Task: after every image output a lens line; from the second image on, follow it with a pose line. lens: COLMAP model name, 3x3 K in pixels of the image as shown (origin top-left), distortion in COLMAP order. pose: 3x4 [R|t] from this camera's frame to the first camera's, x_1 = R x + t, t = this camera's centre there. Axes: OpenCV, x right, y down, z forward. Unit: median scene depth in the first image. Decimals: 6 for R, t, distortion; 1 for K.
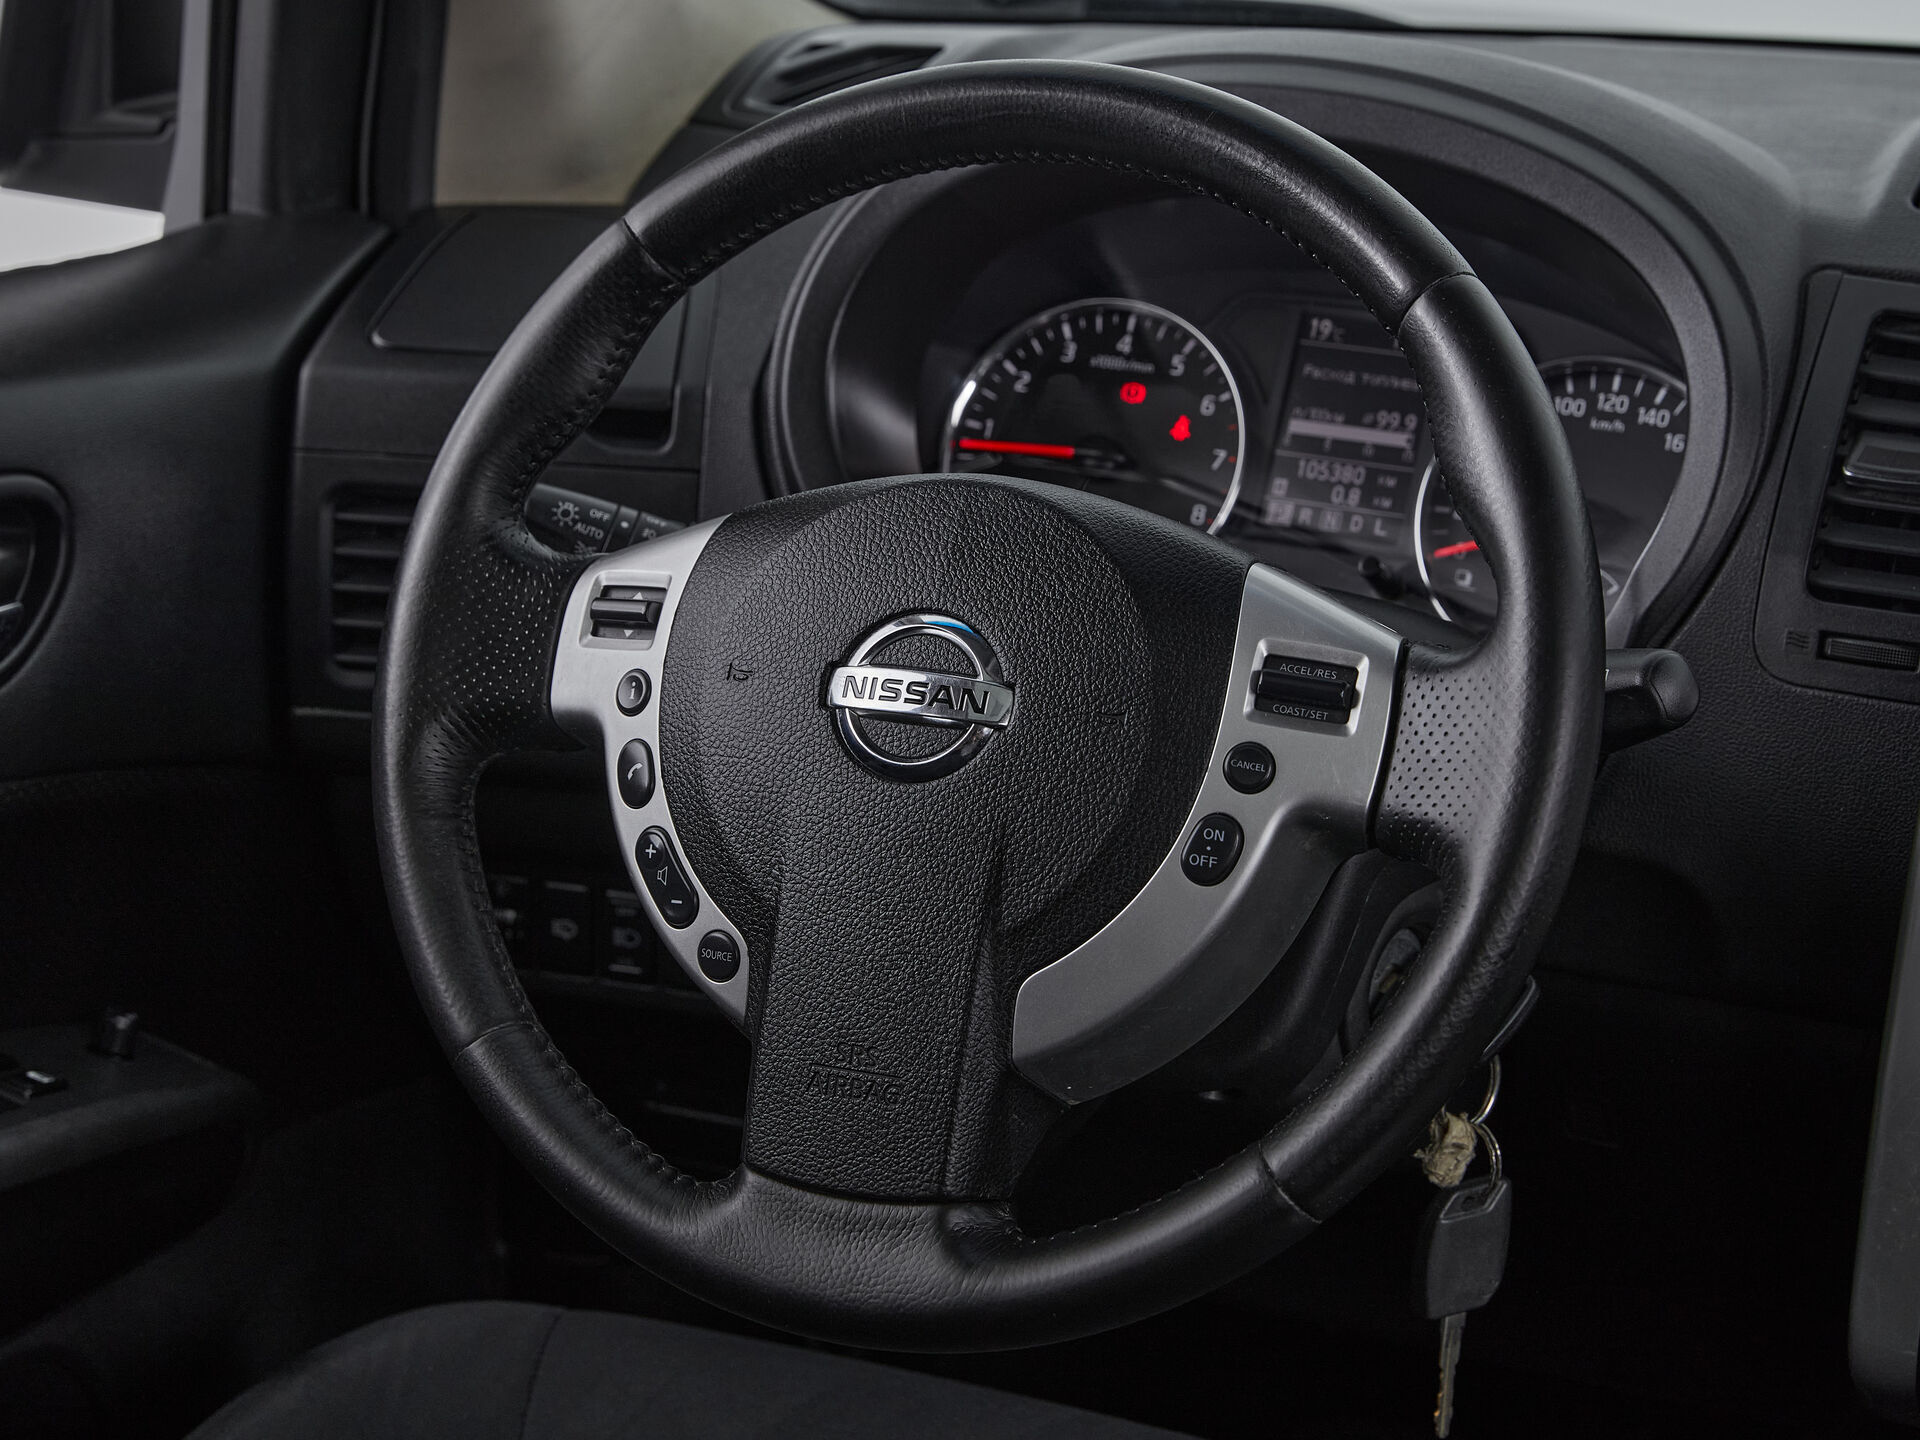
lens RADIAL K [[4227.1, 0, 904.6], [0, 4227.1, 721.0], [0, 0, 1]] dist [-0.045139, -0.108272]
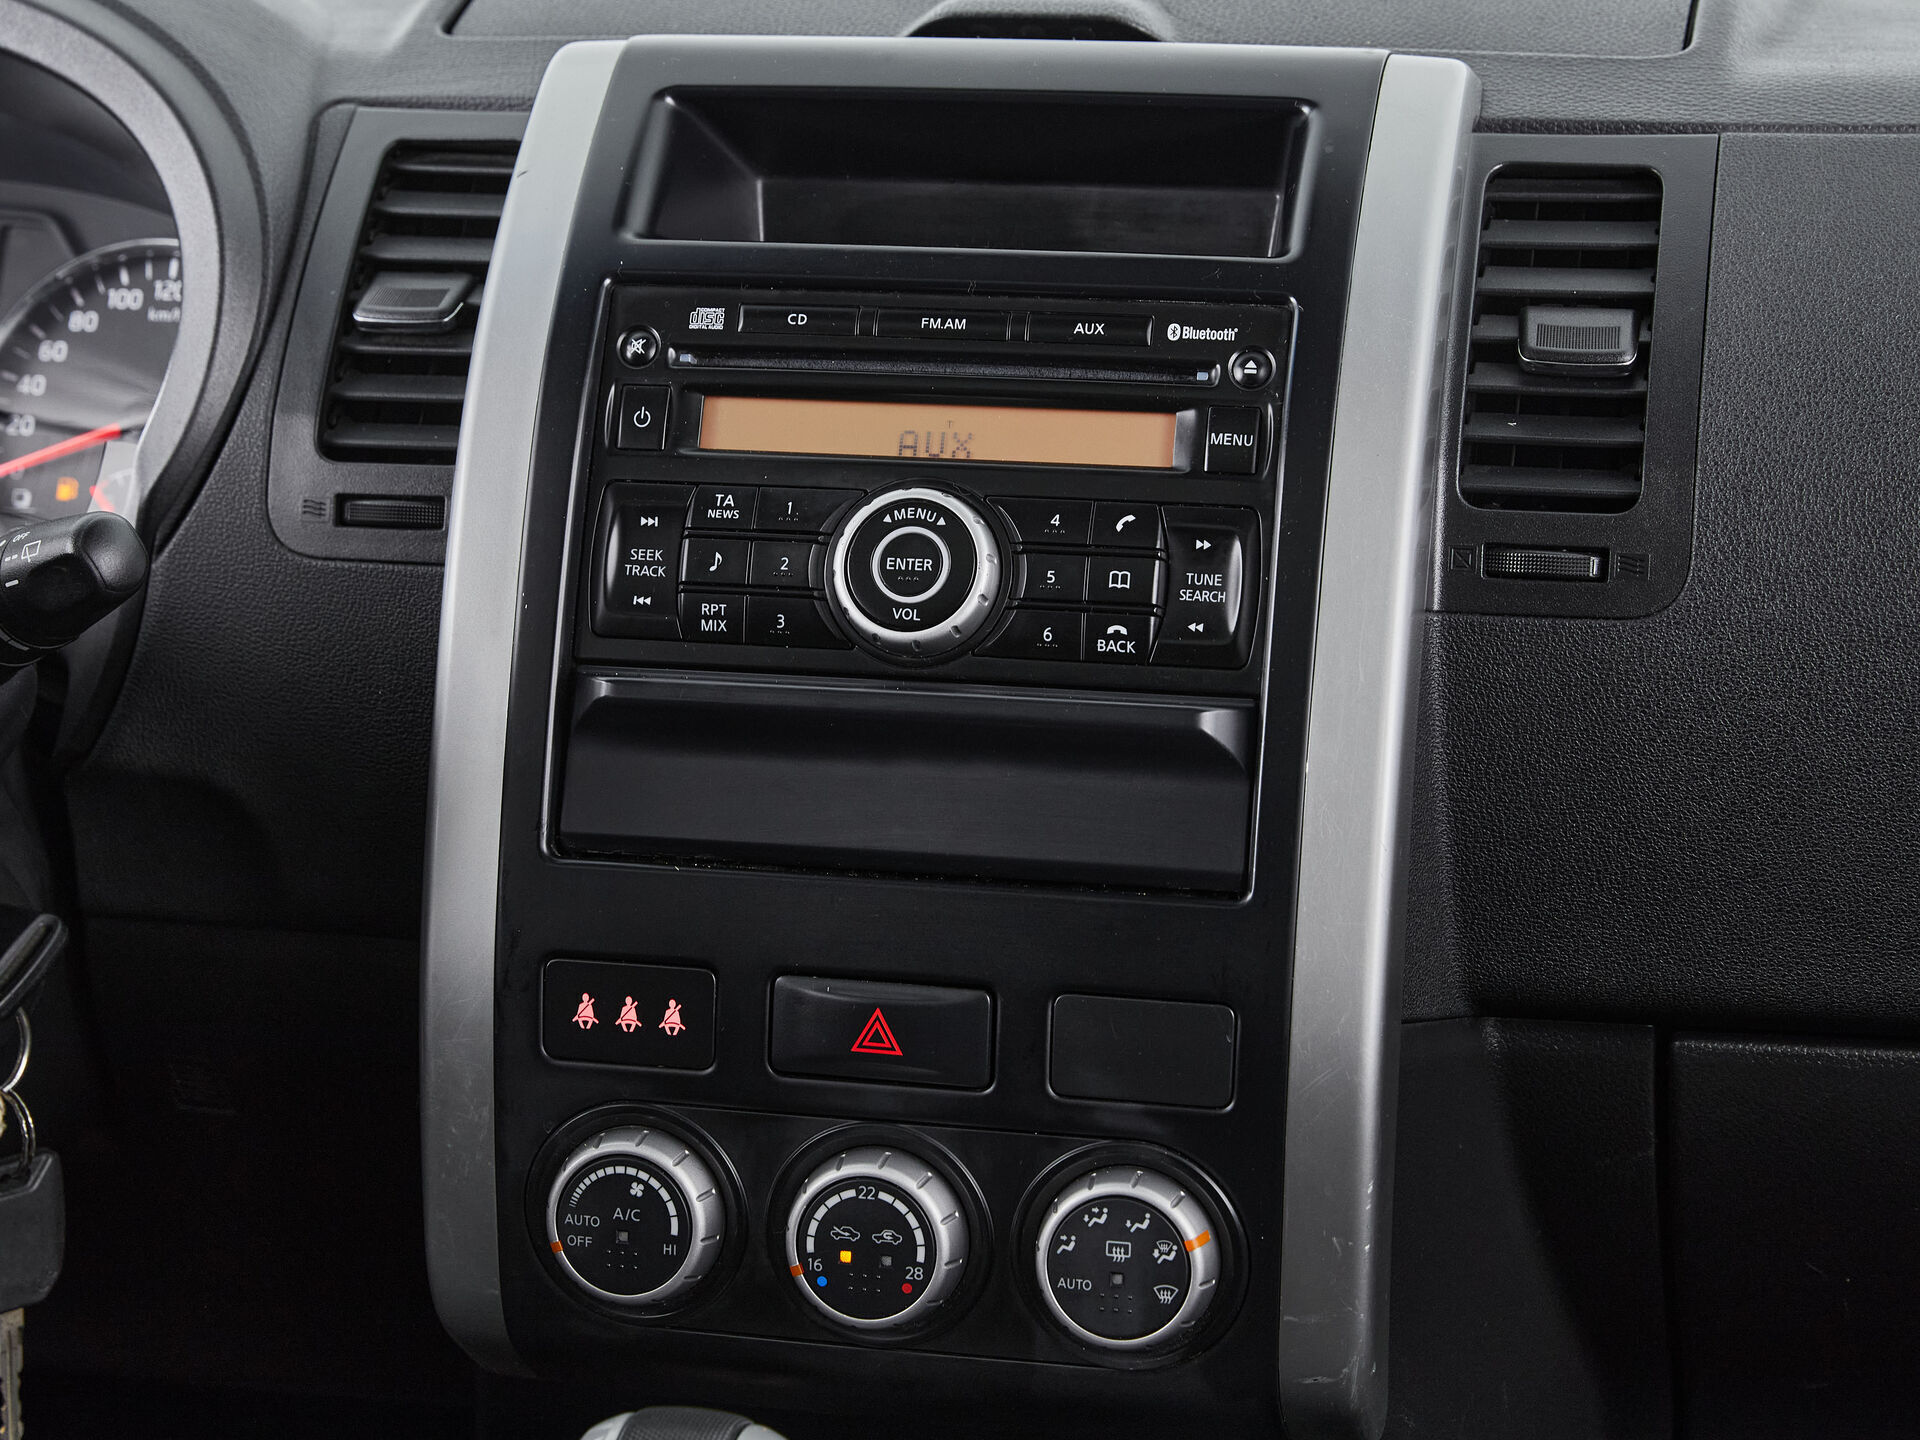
lens RADIAL K [[4227.1, 0, 904.6], [0, 4227.1, 721.0], [0, 0, 1]] dist [-0.045139, -0.108272]
pose [[0.978420, -0.090095, 0.185951, 0.163499], [0.095818, 0.995156, -0.022002, 0.056660], [-0.183068, 0.039345, 0.982313, 0.106091]]
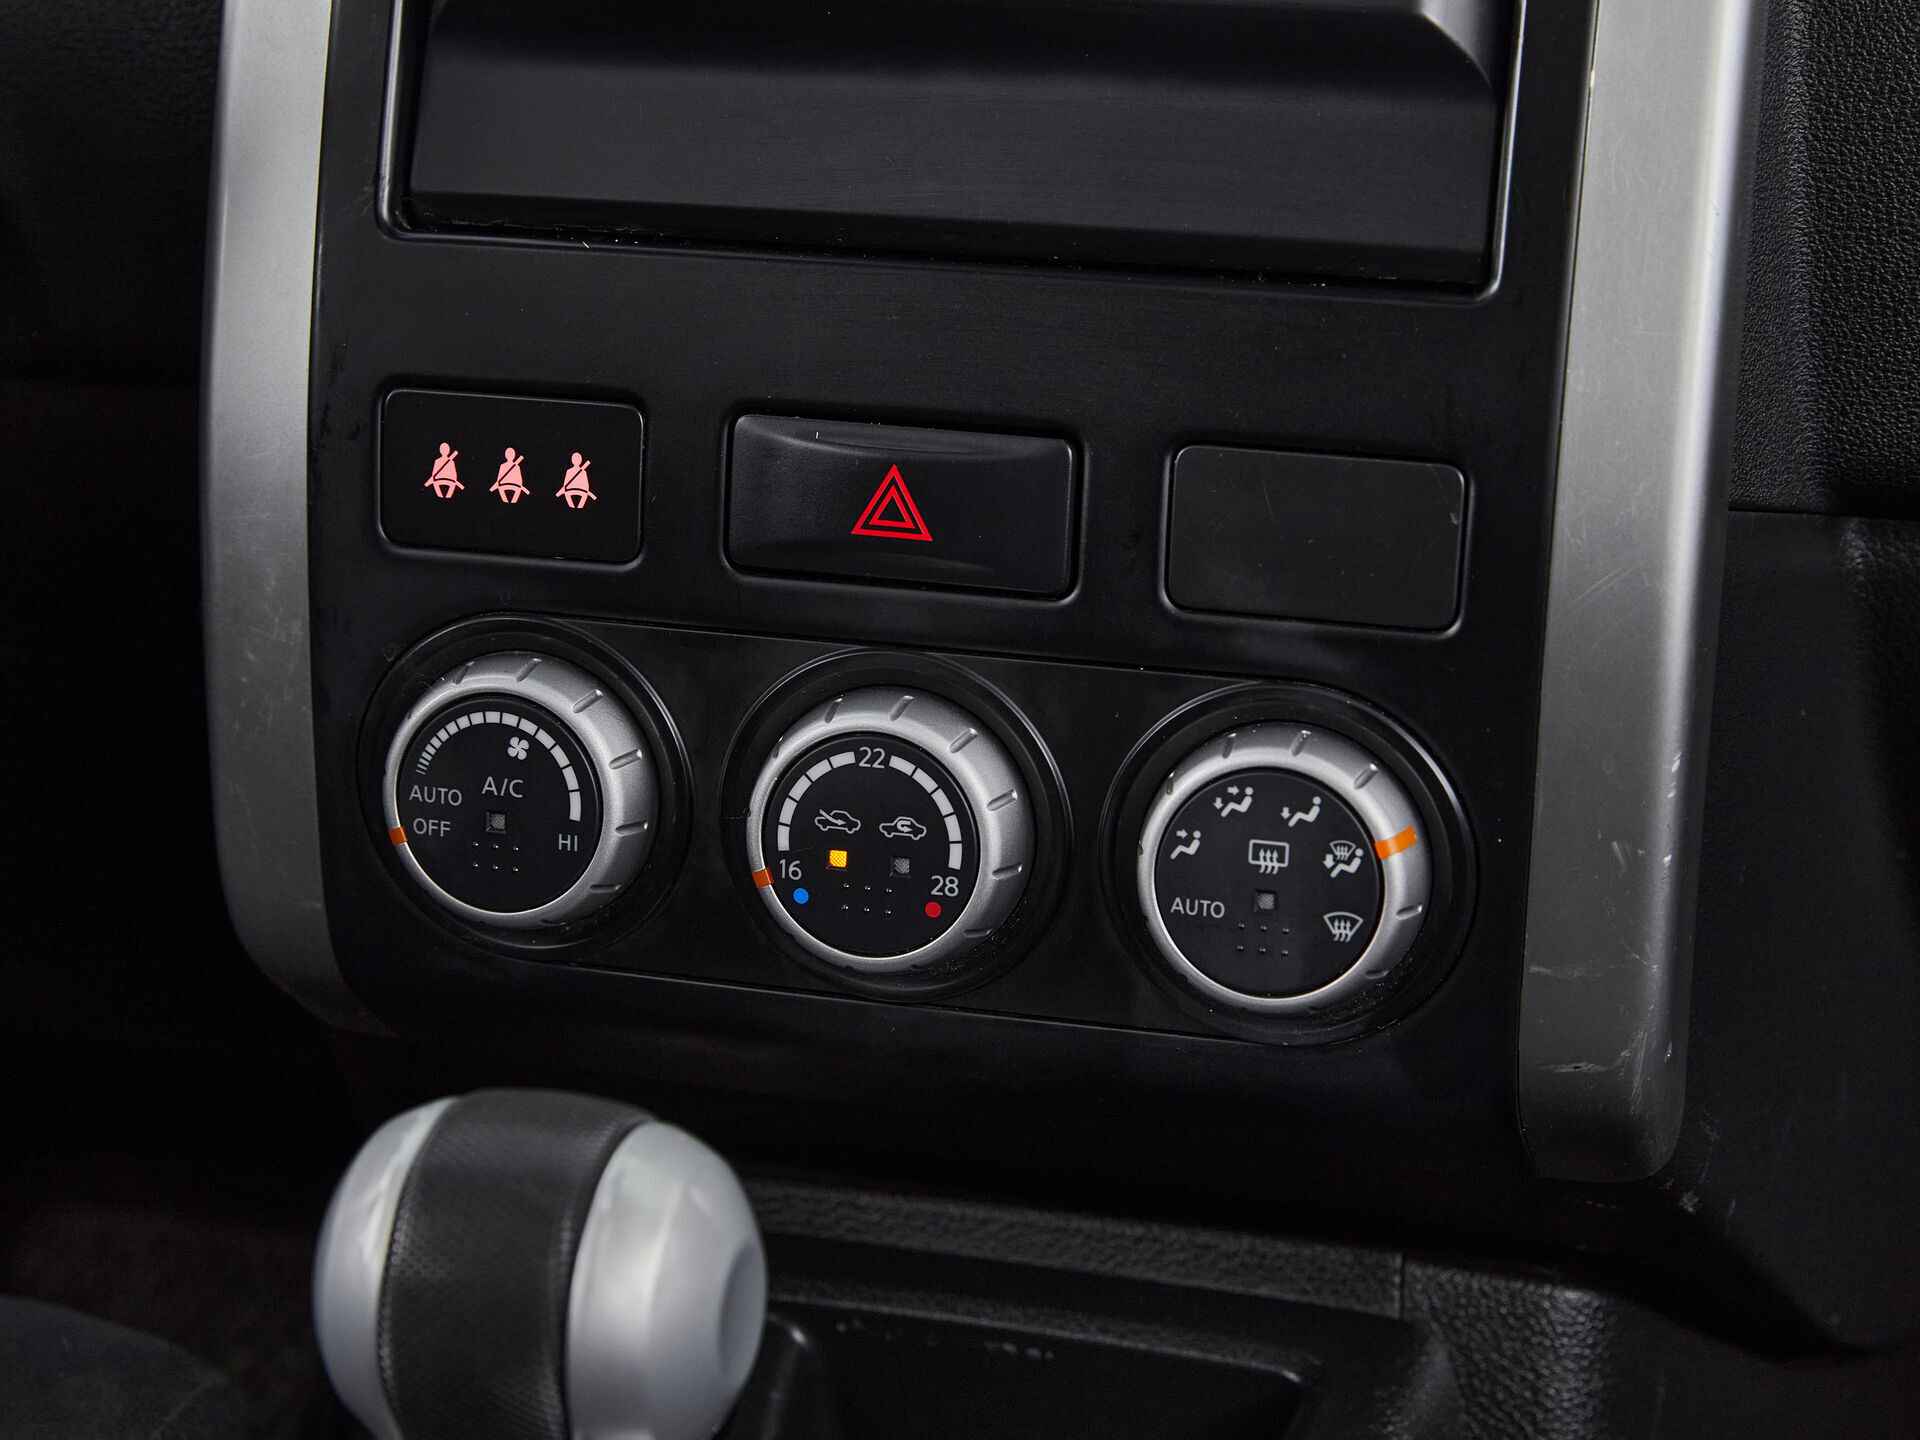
lens RADIAL K [[4066.0, 0, 960.0], [0, 4066.0, 720.0], [0, 0, 1]] dist [-0.055886, -0.283593]
pose [[0.985679, -0.085241, 0.145499, 0.238562], [0.078568, 0.995602, 0.051021, 0.099574], [-0.149208, -0.038859, 0.988042, 0.420573]]
